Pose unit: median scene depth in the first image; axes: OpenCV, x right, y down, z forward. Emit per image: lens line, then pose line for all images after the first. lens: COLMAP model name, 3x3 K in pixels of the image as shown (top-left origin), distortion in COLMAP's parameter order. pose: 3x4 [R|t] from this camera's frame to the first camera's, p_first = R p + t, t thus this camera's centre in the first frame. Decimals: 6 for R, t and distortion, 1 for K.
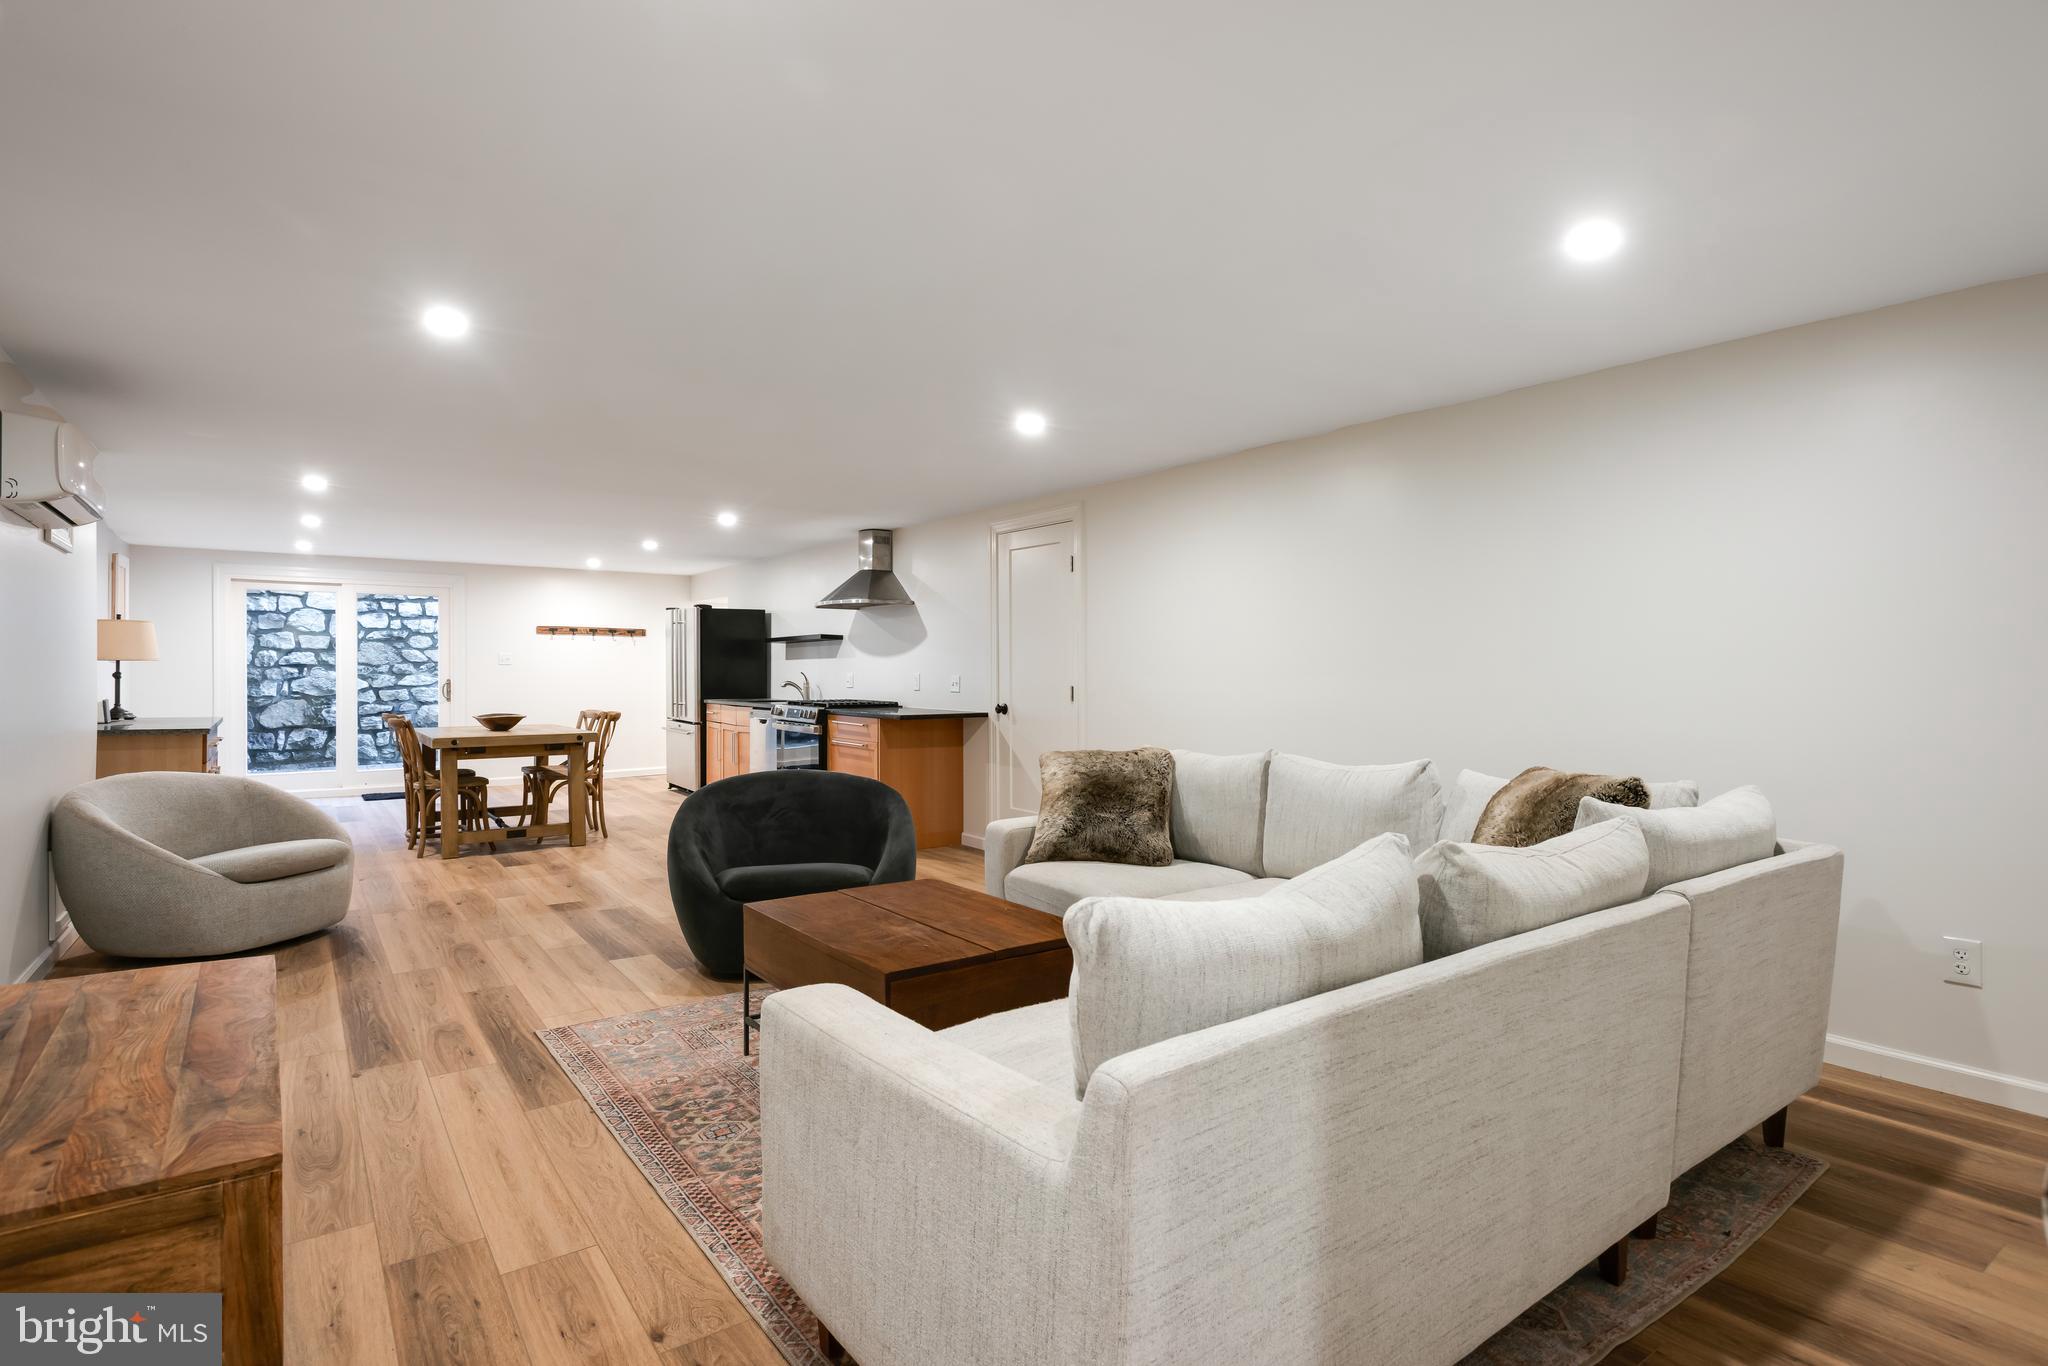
lens RADIAL K [[1045.6, 0, 1000.9], [0, 1045.6, 683.3], [0, 0, 1]] dist [0.023247, -0.000374]
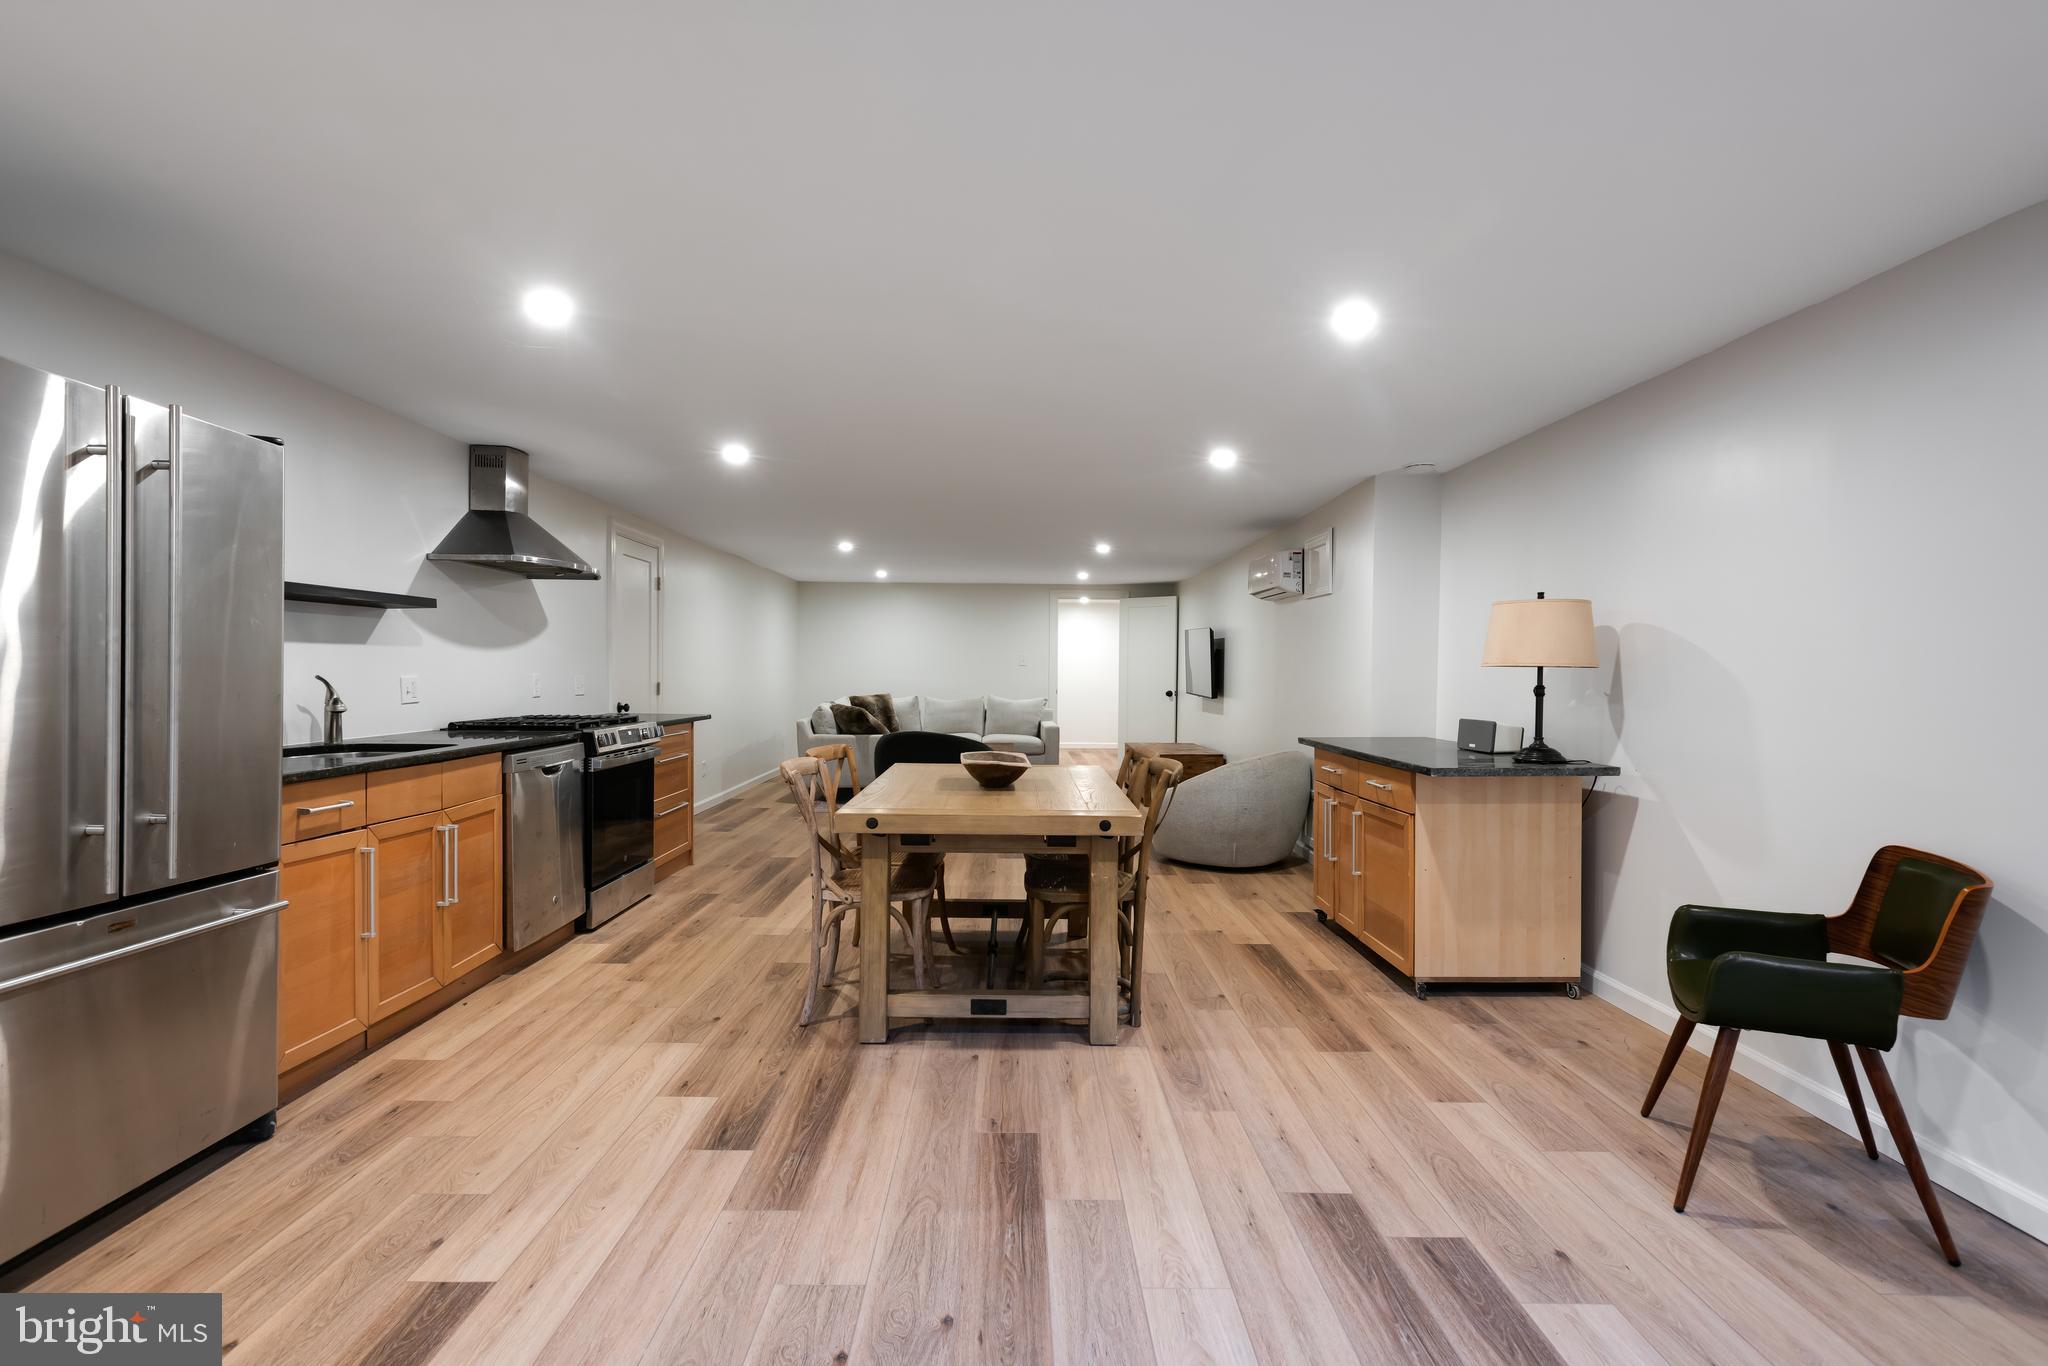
lens RADIAL K [[1034.4, 0, 1015.2], [0, 1034.4, 678.3], [0, 0, 1]] dist [0.018645, -0.000221]
pose [[-0.816921, -0.013042, 0.576602, -0.552013], [-0.002818, 0.999823, 0.018623, -0.015031], [-0.576743, 0.013589, -0.816813, 0.990500]]
